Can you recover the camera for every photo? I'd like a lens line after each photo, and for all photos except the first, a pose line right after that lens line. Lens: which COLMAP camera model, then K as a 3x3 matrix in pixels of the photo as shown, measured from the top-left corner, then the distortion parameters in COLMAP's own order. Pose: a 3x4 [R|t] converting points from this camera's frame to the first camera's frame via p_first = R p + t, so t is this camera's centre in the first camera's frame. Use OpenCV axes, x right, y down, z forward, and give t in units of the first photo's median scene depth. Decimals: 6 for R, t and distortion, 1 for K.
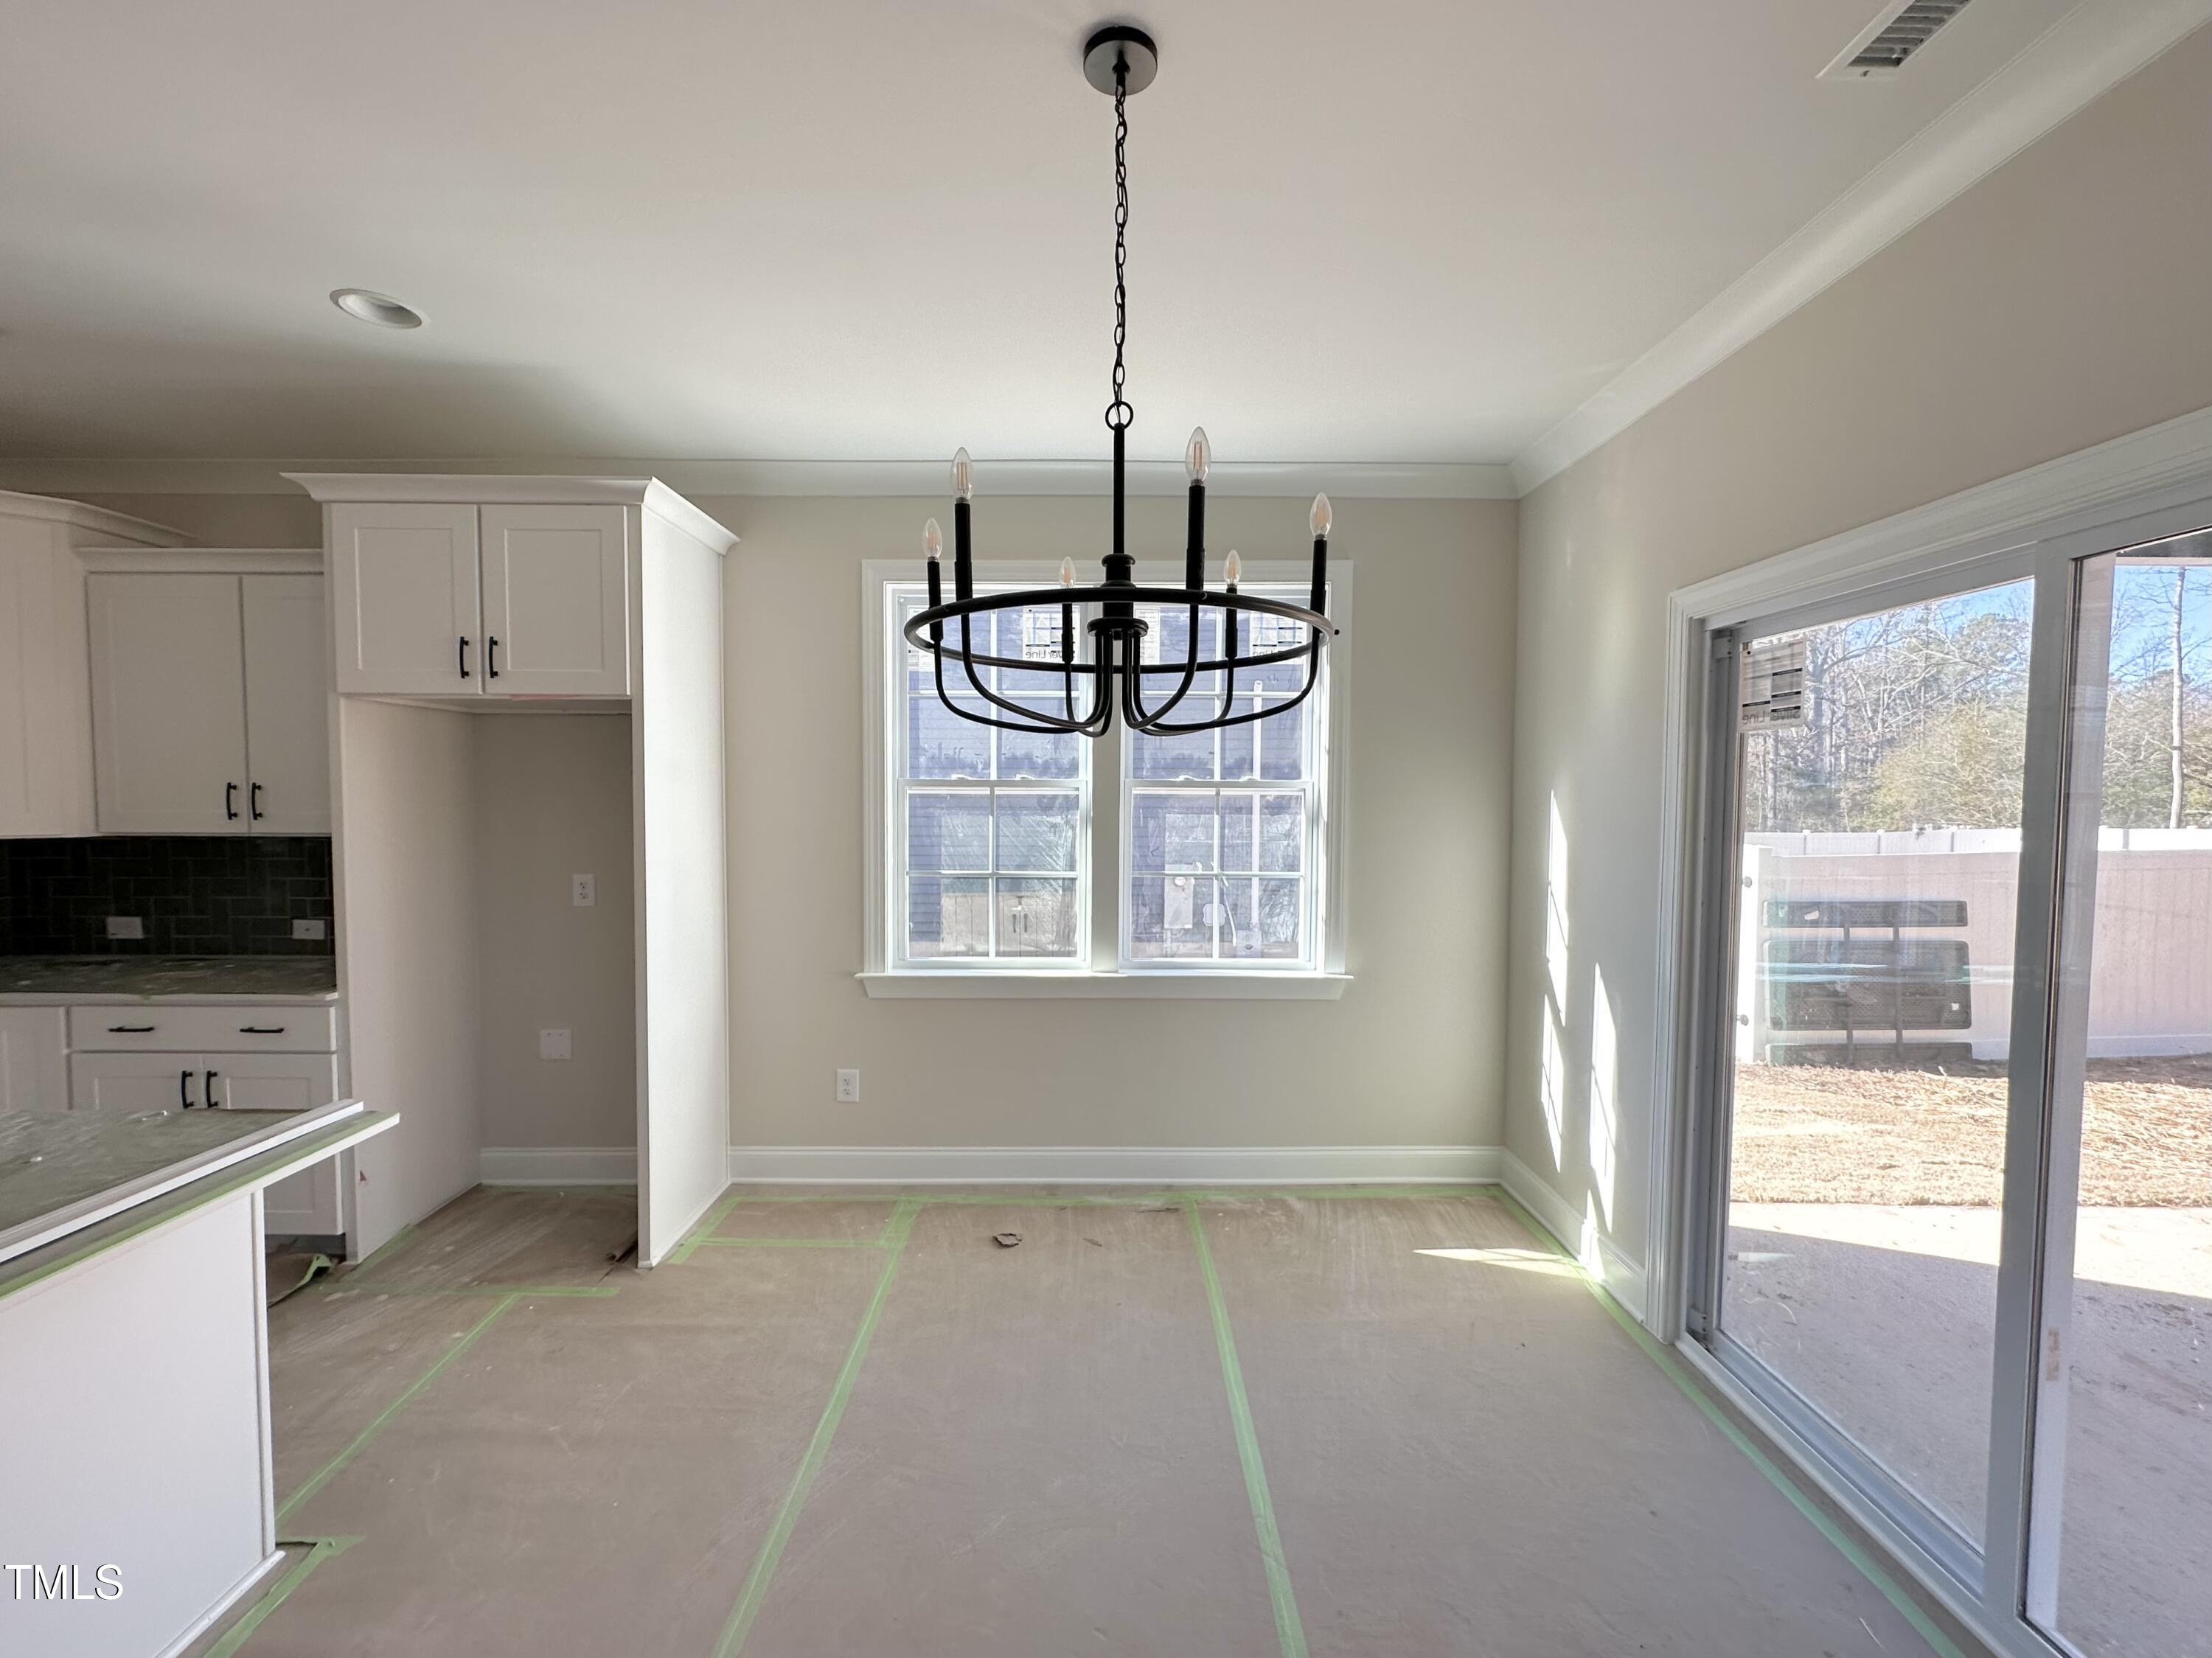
lens RADIAL K [[894.9, 0, 1106.0], [0, 894.9, 829.0], [0, 0, 1]] dist [-0.001886, -0.000372]
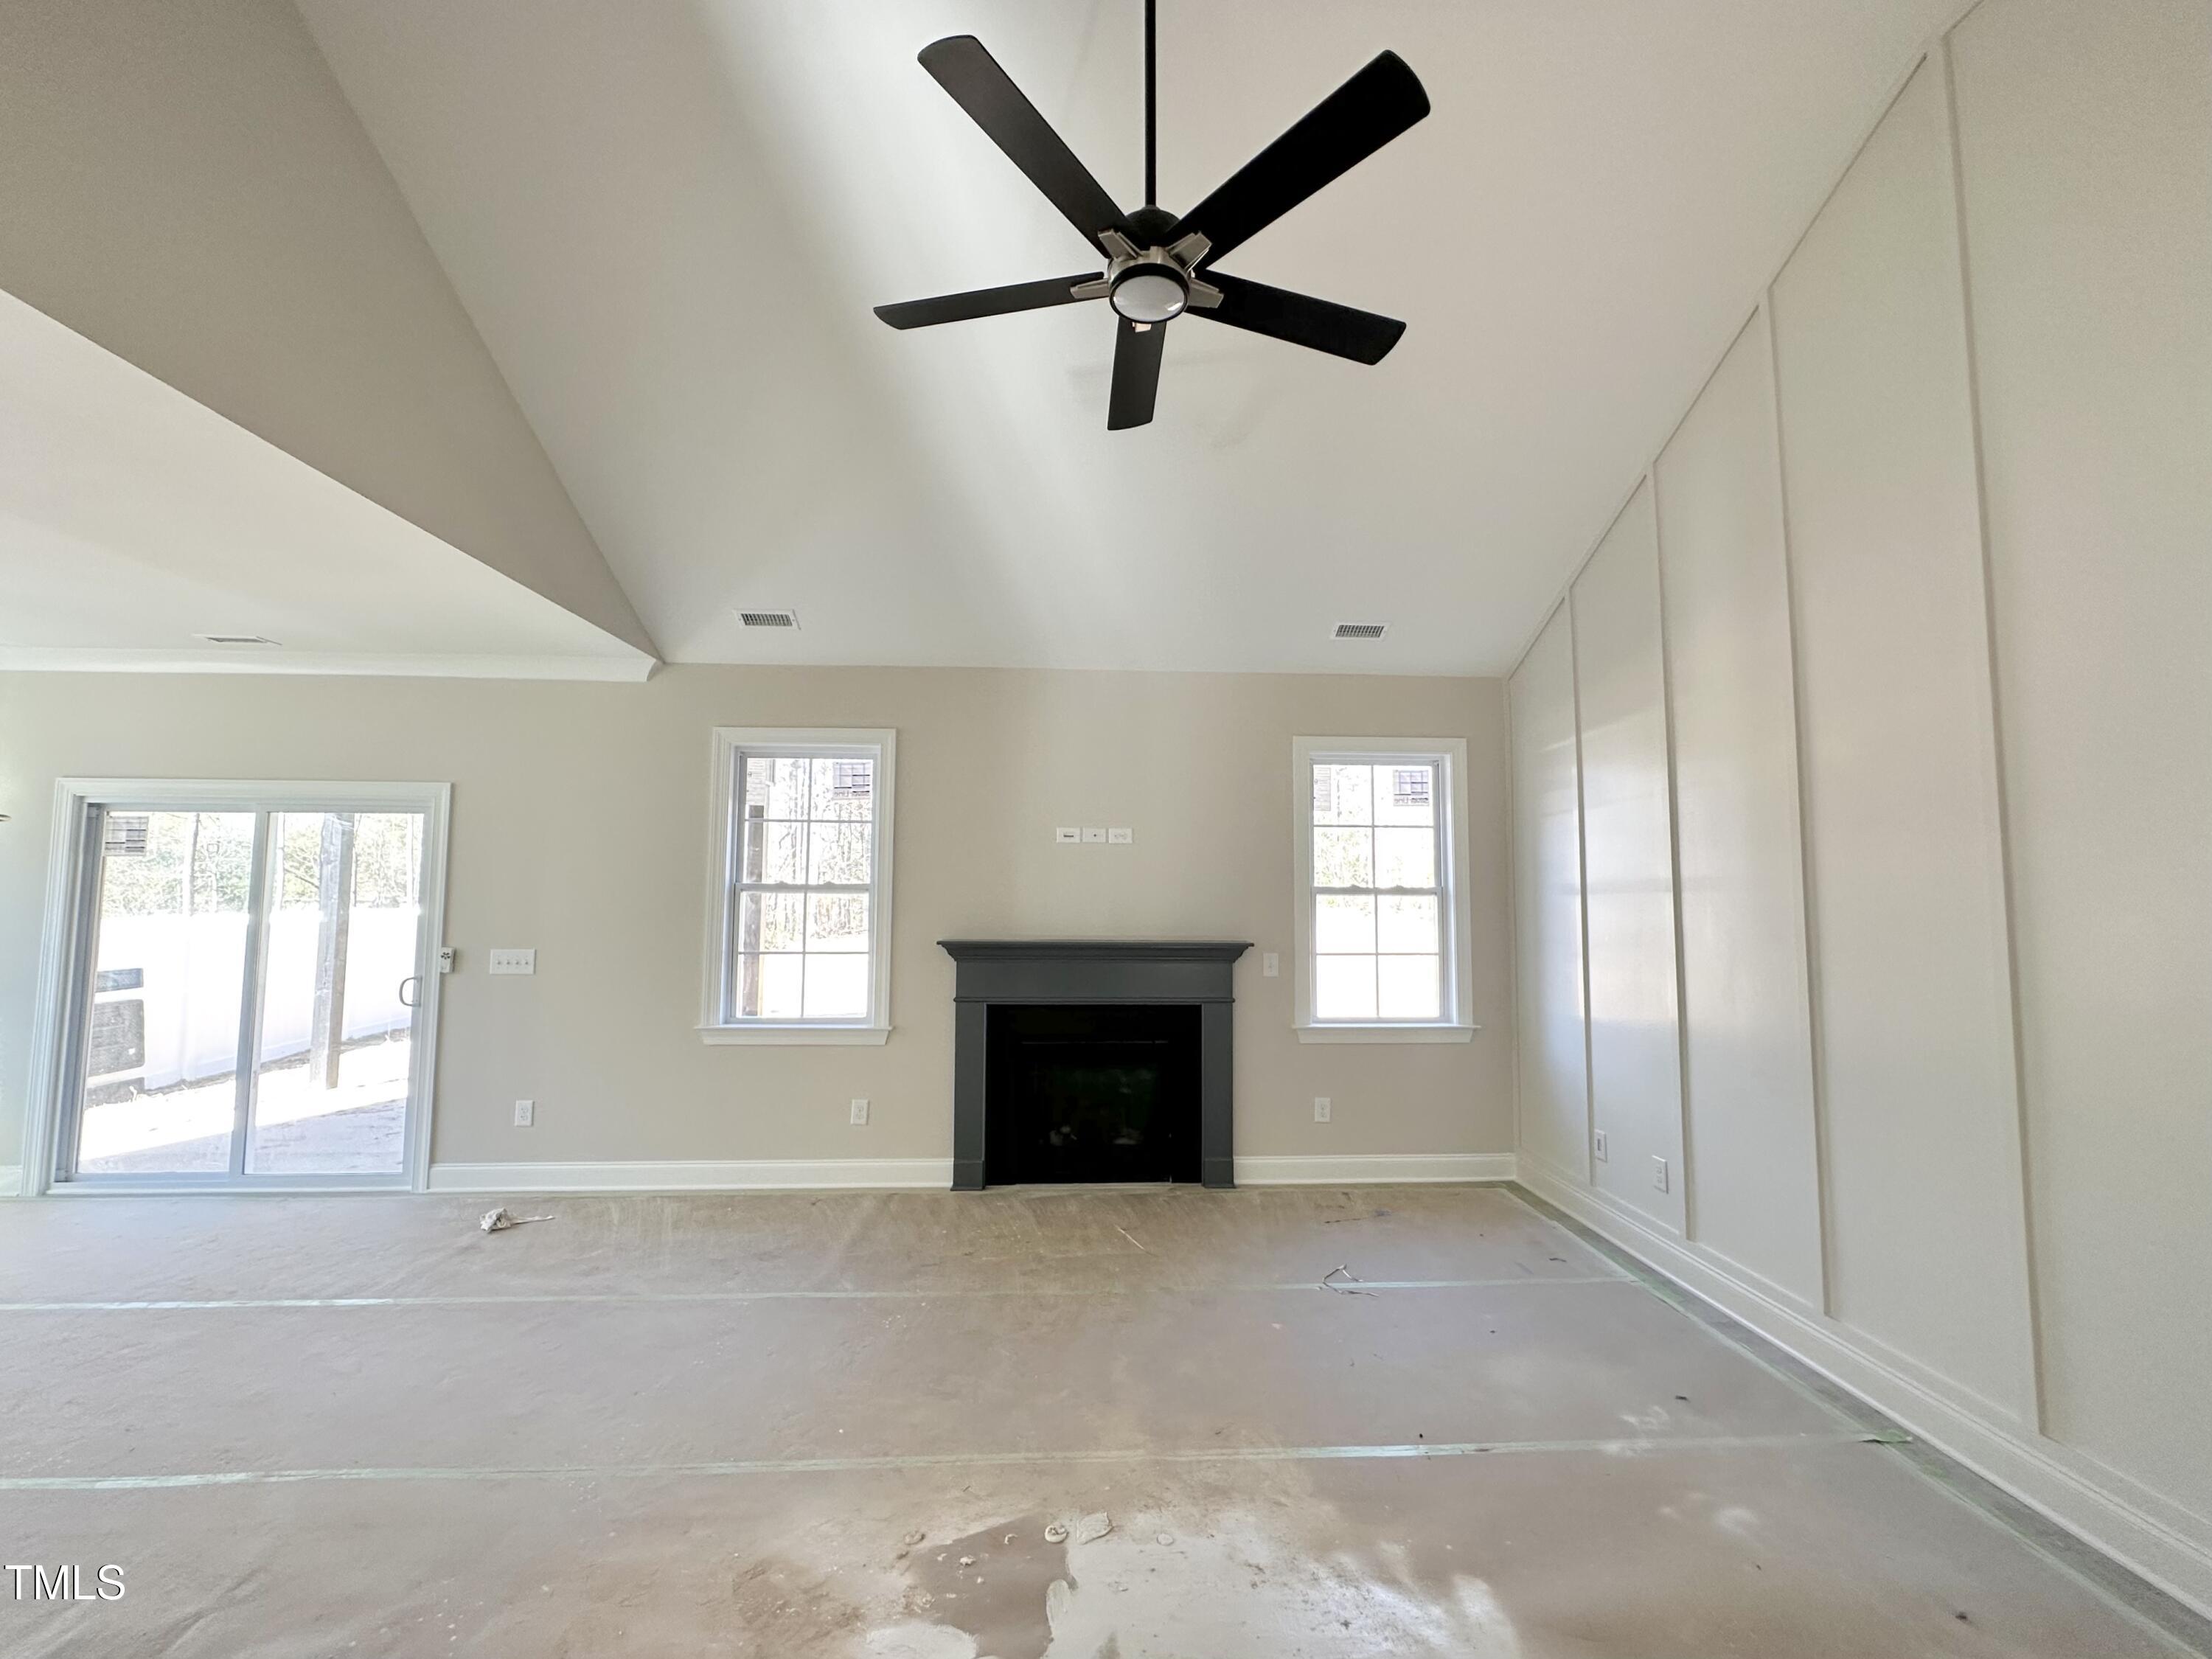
lens RADIAL K [[915.3, 0, 1106.0], [0, 915.3, 829.5], [0, 0, 1]] dist [0.001200, 0.000285]
pose [[-0.039230, 0.063728, 0.997196, -0.219996], [0.035002, 0.997439, -0.062367, 0.005928], [-0.998617, 0.032457, -0.041360, -0.177858]]
